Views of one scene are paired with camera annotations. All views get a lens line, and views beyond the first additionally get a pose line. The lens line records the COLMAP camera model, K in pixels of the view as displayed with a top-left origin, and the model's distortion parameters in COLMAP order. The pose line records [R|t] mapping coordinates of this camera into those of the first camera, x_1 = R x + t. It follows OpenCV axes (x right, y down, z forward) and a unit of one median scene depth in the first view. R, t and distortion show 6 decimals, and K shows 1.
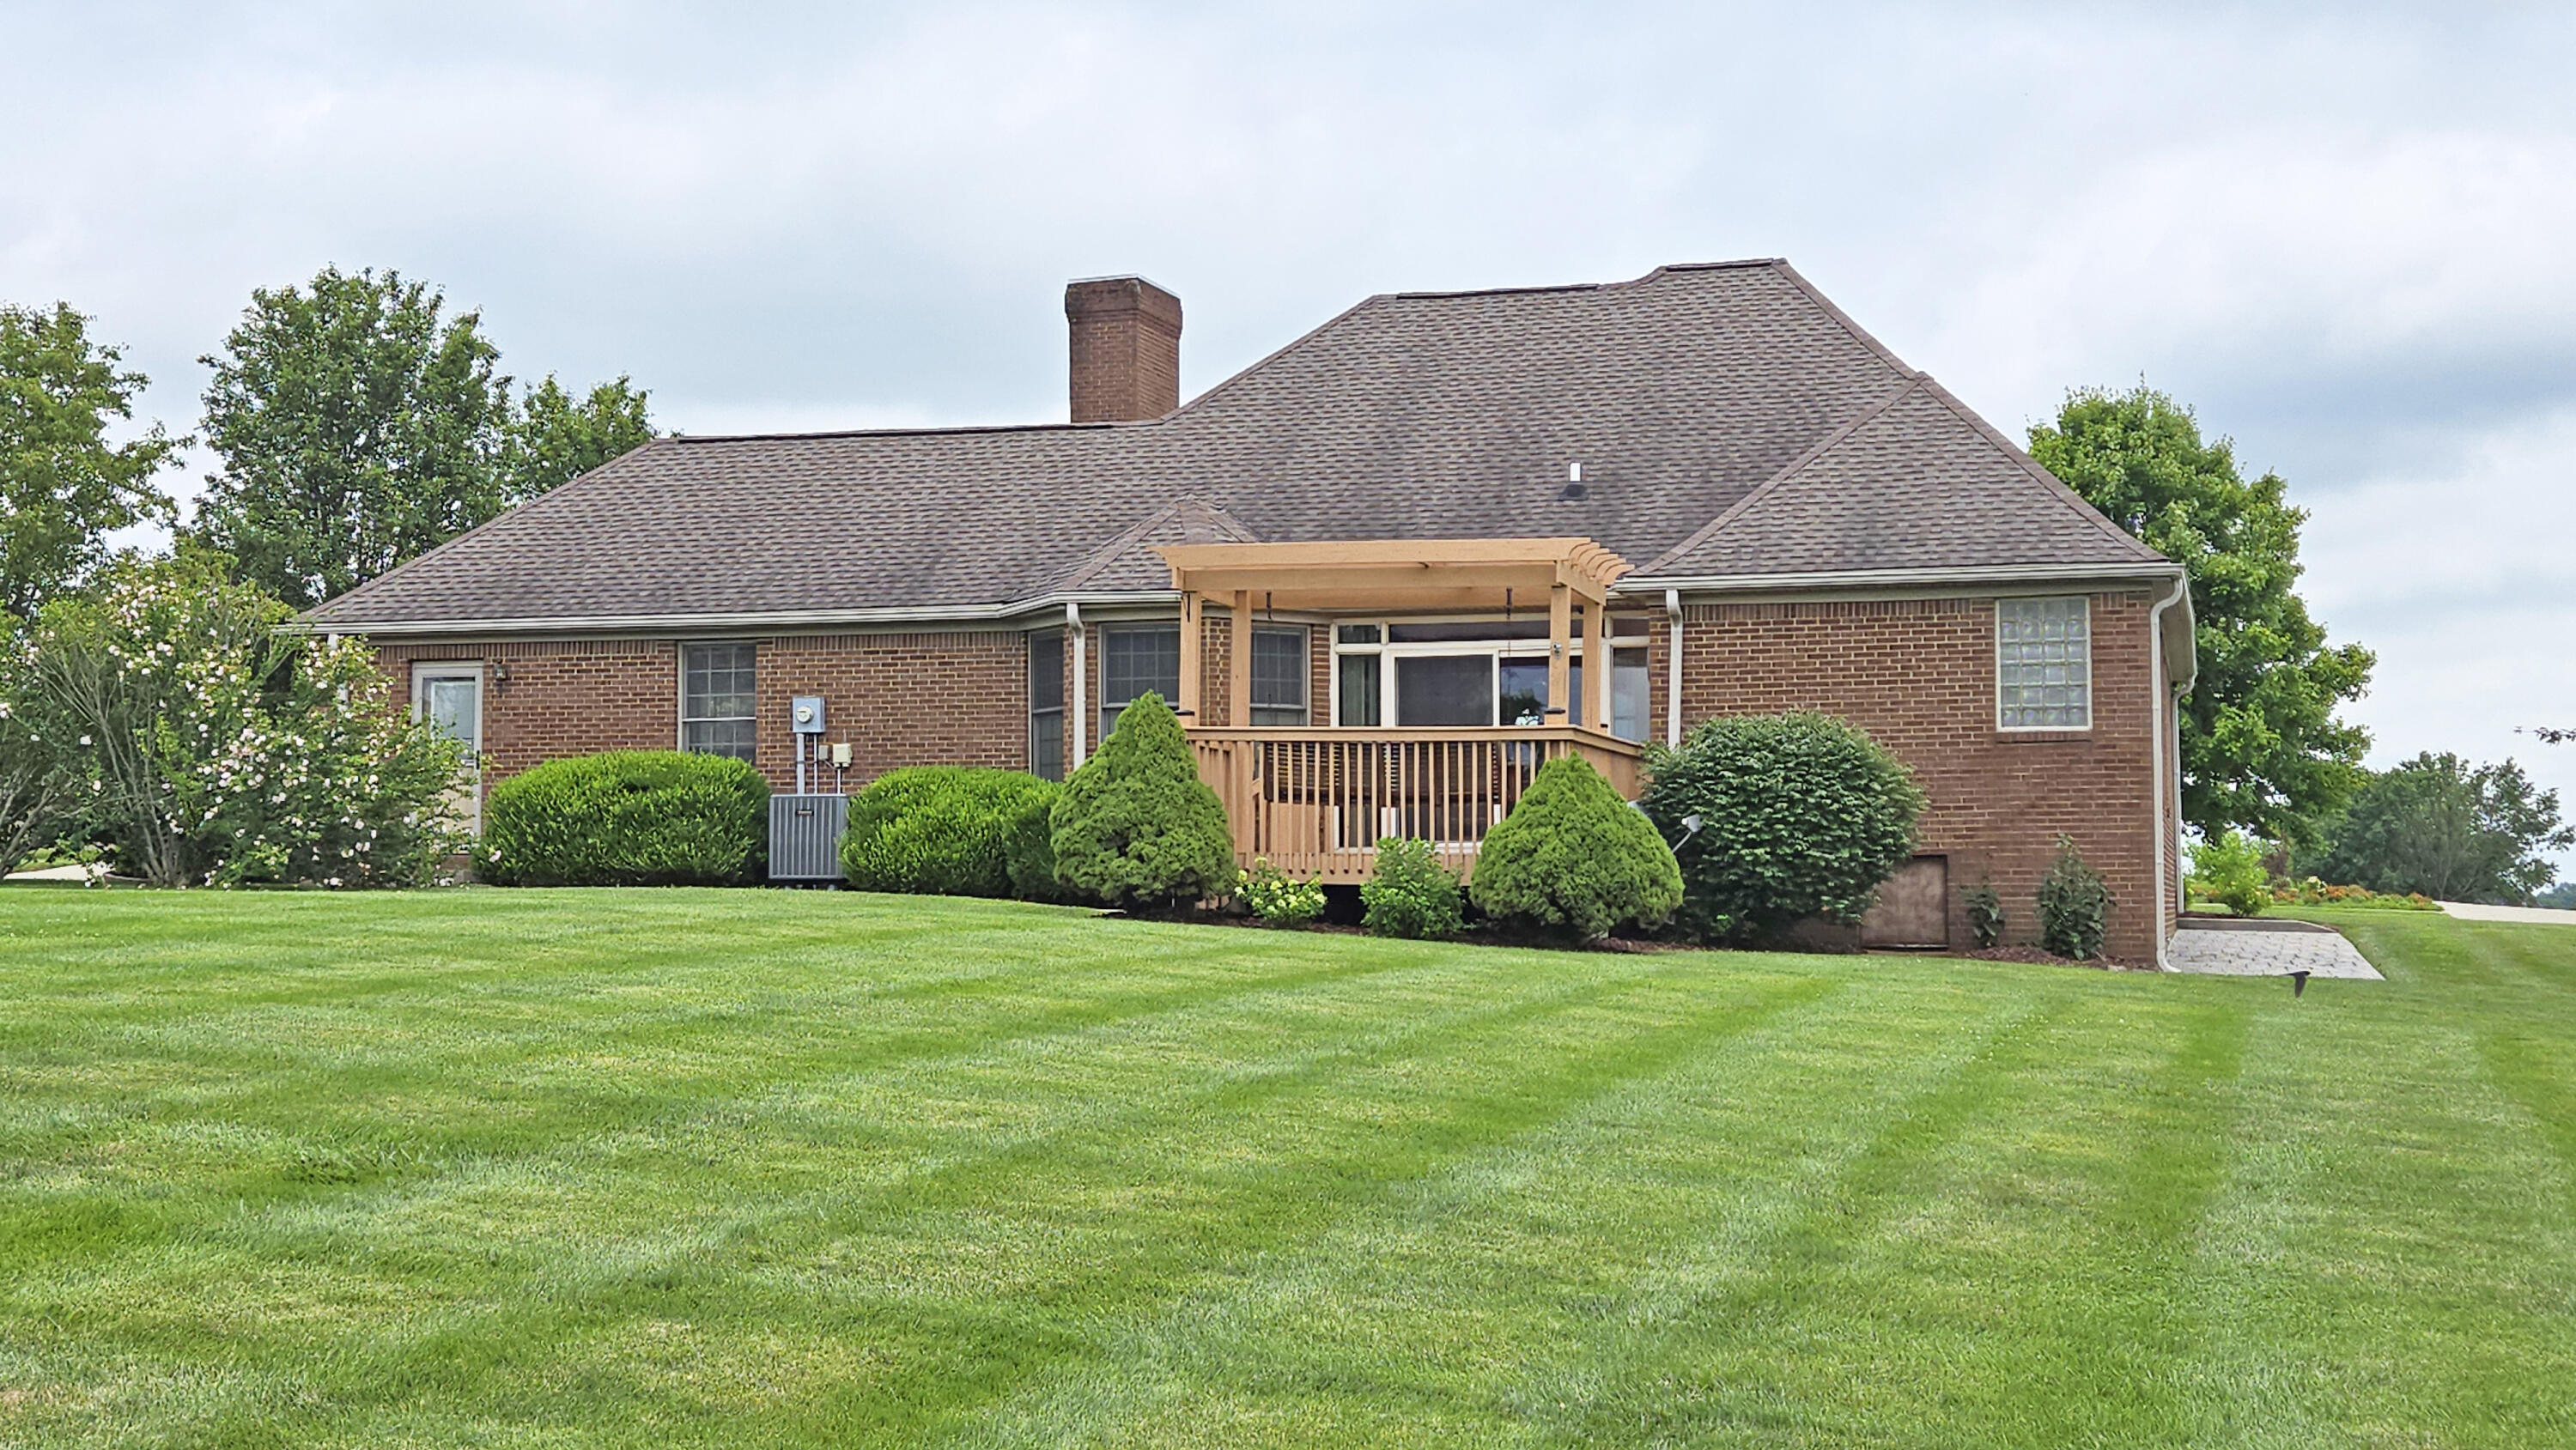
lens RADIAL K [[3205.4, 0, 1288.0], [0, 3205.4, 725.0], [0, 0, 1]] dist [0.106728, 0.012650]
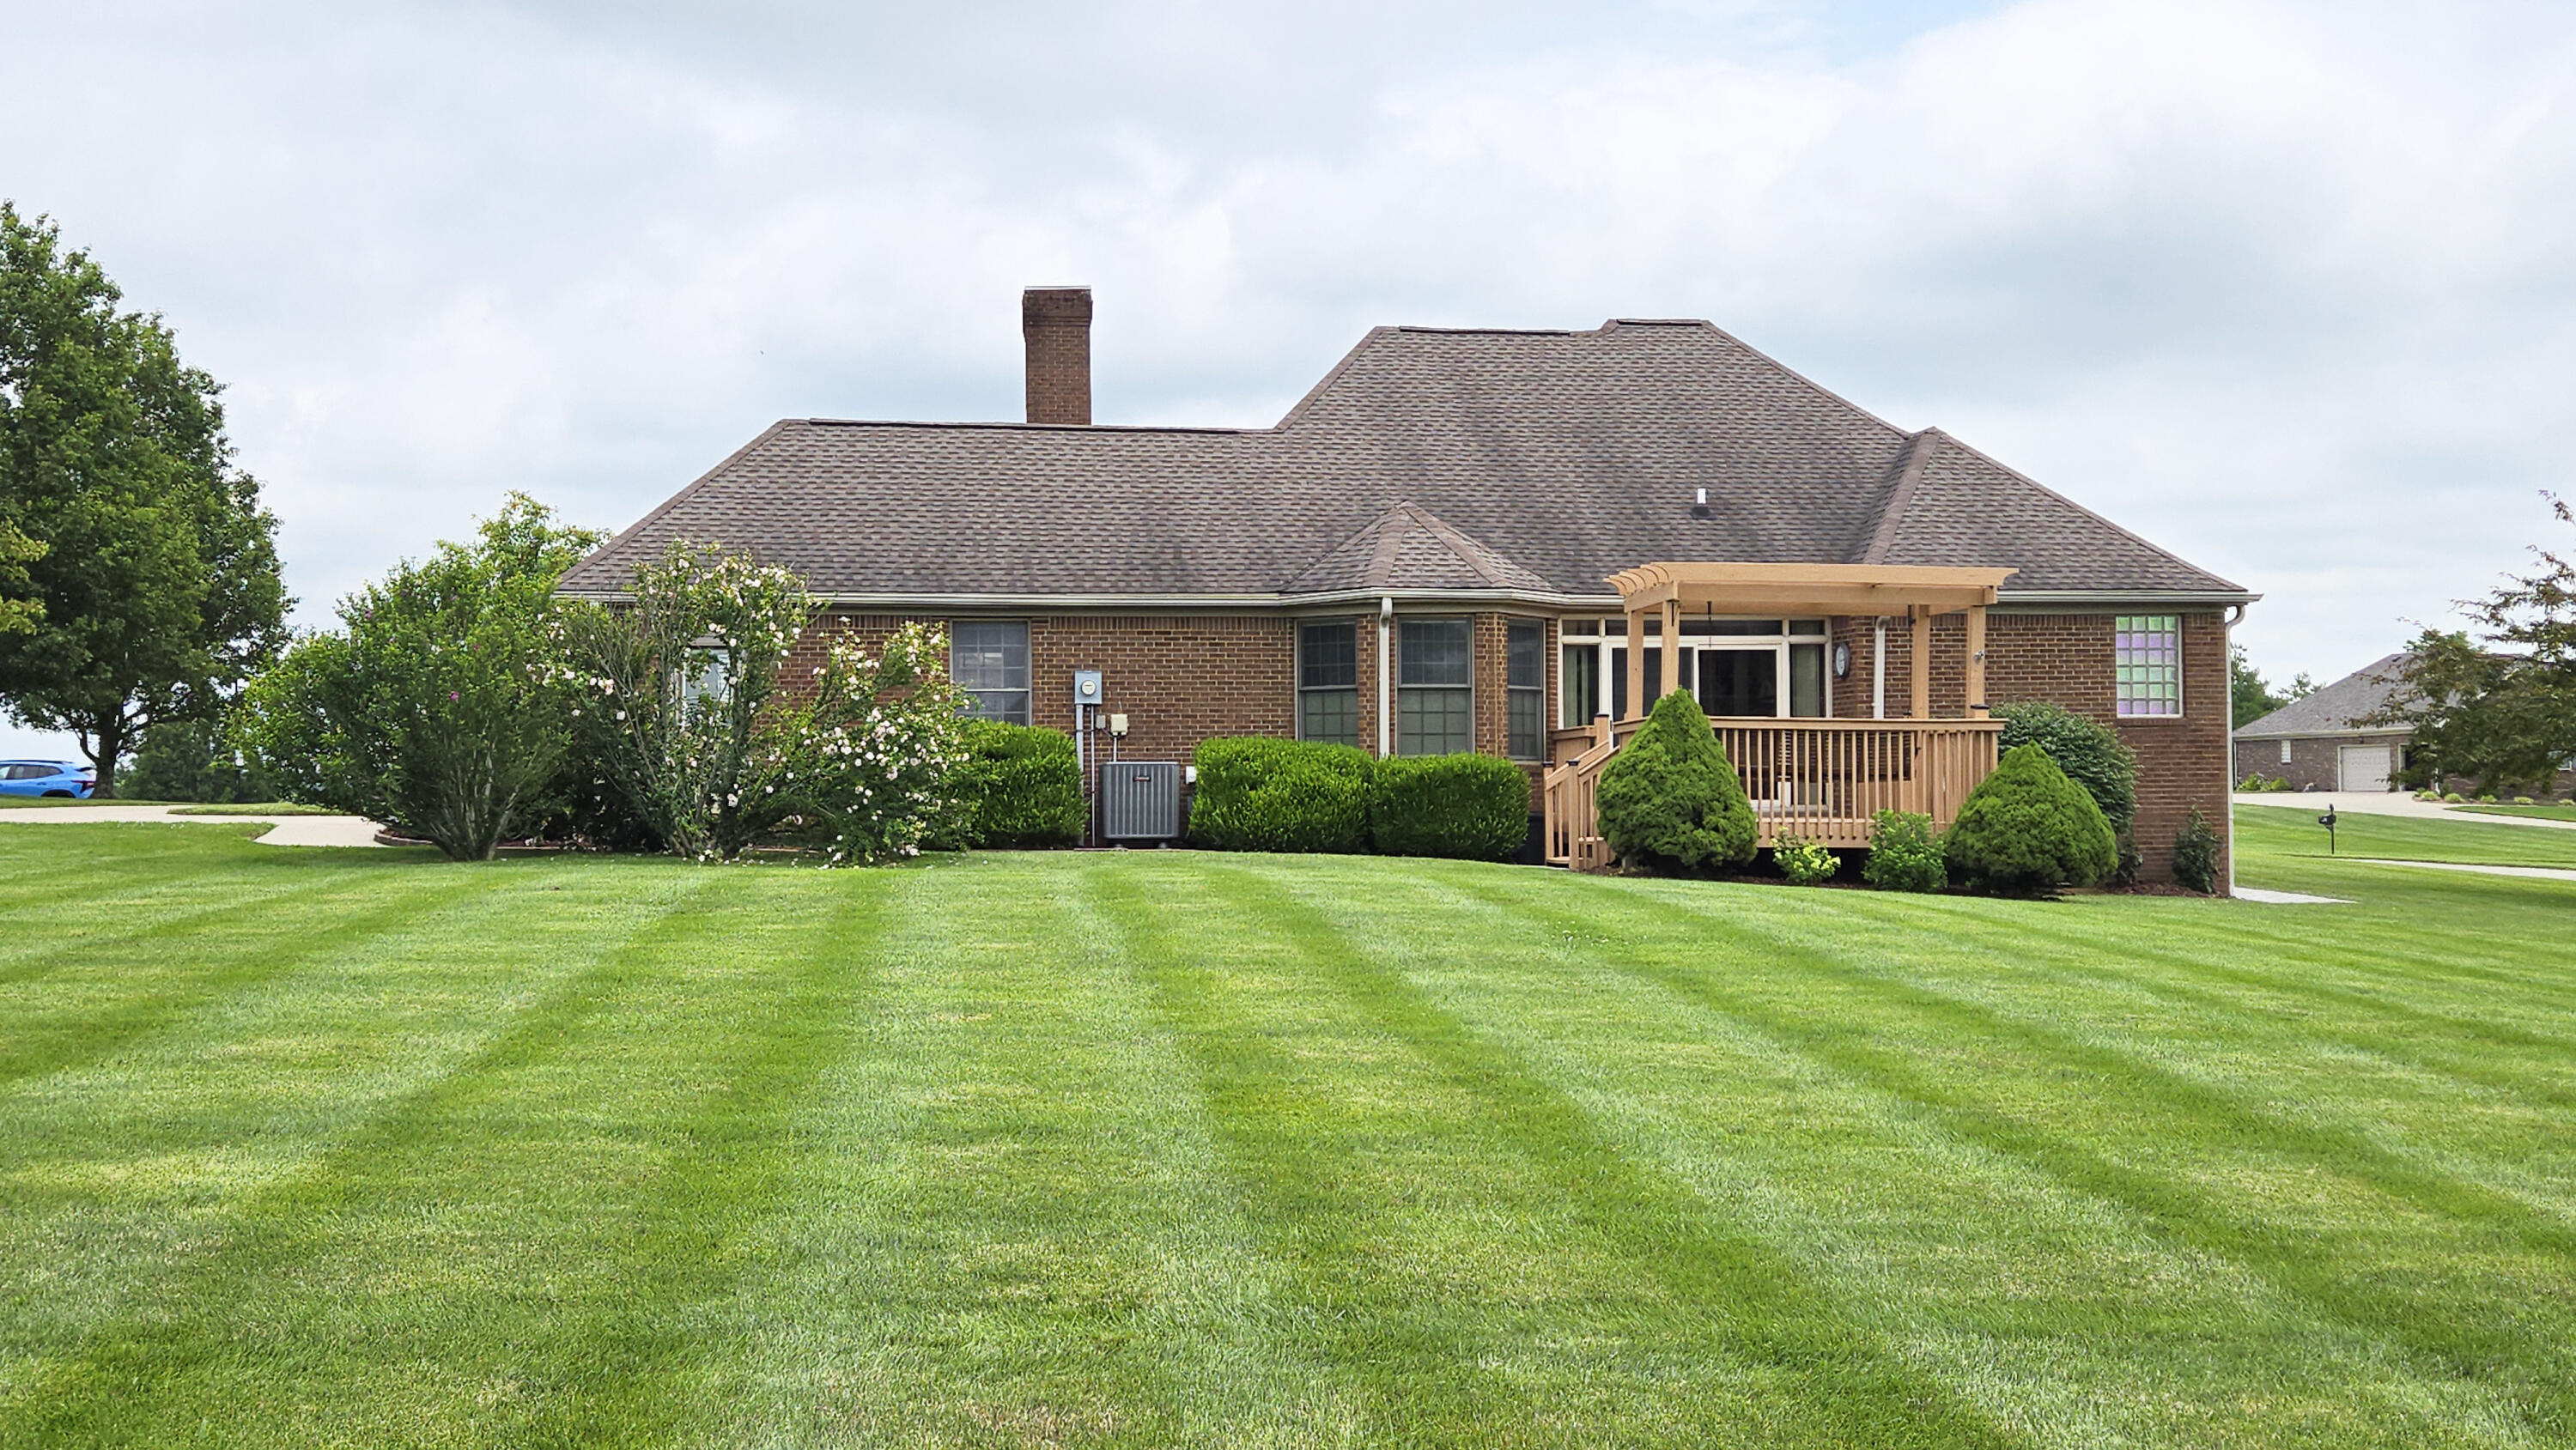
lens RADIAL K [[2758.2, 0, 1288.0], [0, 2758.2, 725.0], [0, 0, 1]] dist [0.009068, 0.002317]
pose [[0.908572, 0.003849, 0.417710, -0.502925], [-0.016820, 0.999484, 0.027375, -0.018292], [-0.417389, -0.031898, 0.908168, 0.113252]]
